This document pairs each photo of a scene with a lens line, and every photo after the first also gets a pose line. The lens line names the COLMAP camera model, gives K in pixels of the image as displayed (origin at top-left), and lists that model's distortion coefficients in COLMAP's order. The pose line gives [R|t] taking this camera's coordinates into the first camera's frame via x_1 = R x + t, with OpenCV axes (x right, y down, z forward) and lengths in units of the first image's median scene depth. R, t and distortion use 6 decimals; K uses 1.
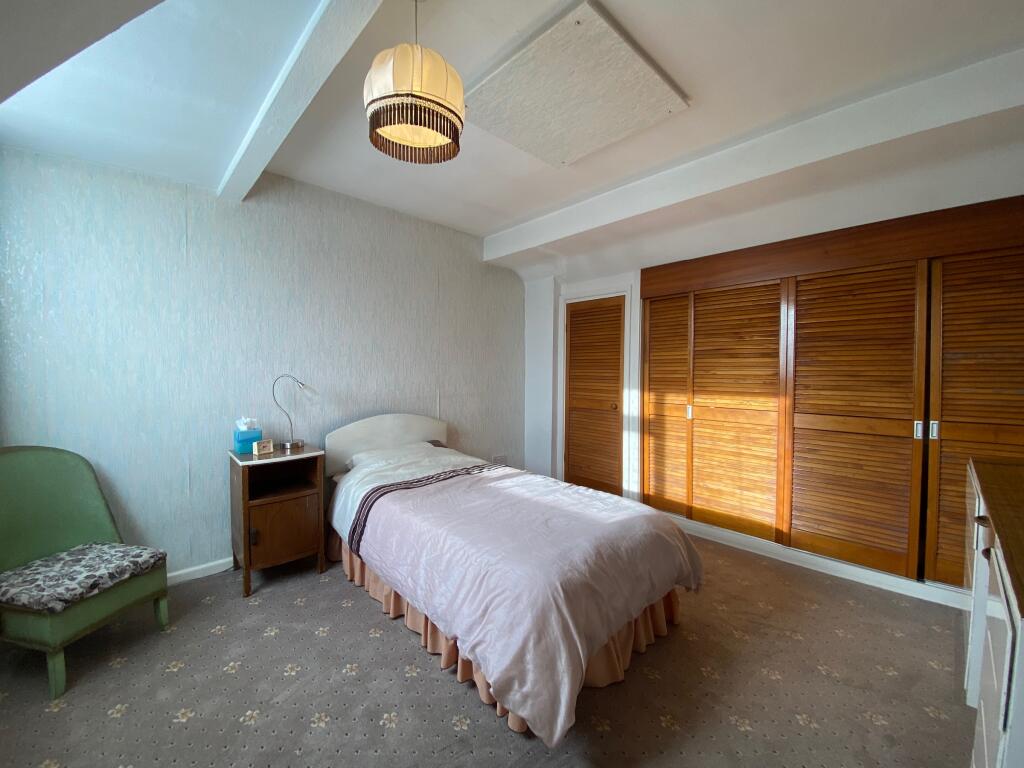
lens RADIAL K [[411.9, 0, 512.0], [0, 411.9, 384.0], [0, 0, 1]] dist [0.012915, -0.018444]
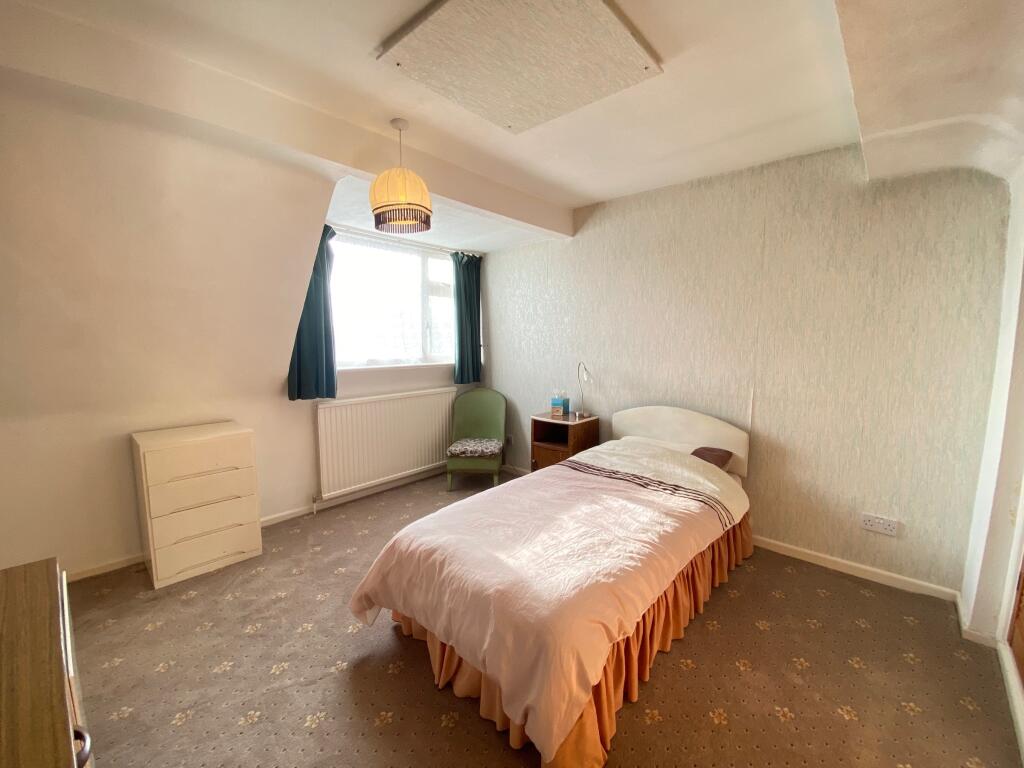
lens RADIAL K [[411.9, 0, 512.0], [0, 411.9, 384.0], [0, 0, 1]] dist [0.012915, -0.018444]
pose [[0.074523, 0.111068, -0.991015, 0.801742], [-0.035549, 0.993442, 0.108667, -0.090606], [0.996585, 0.027132, 0.077983, 0.720827]]
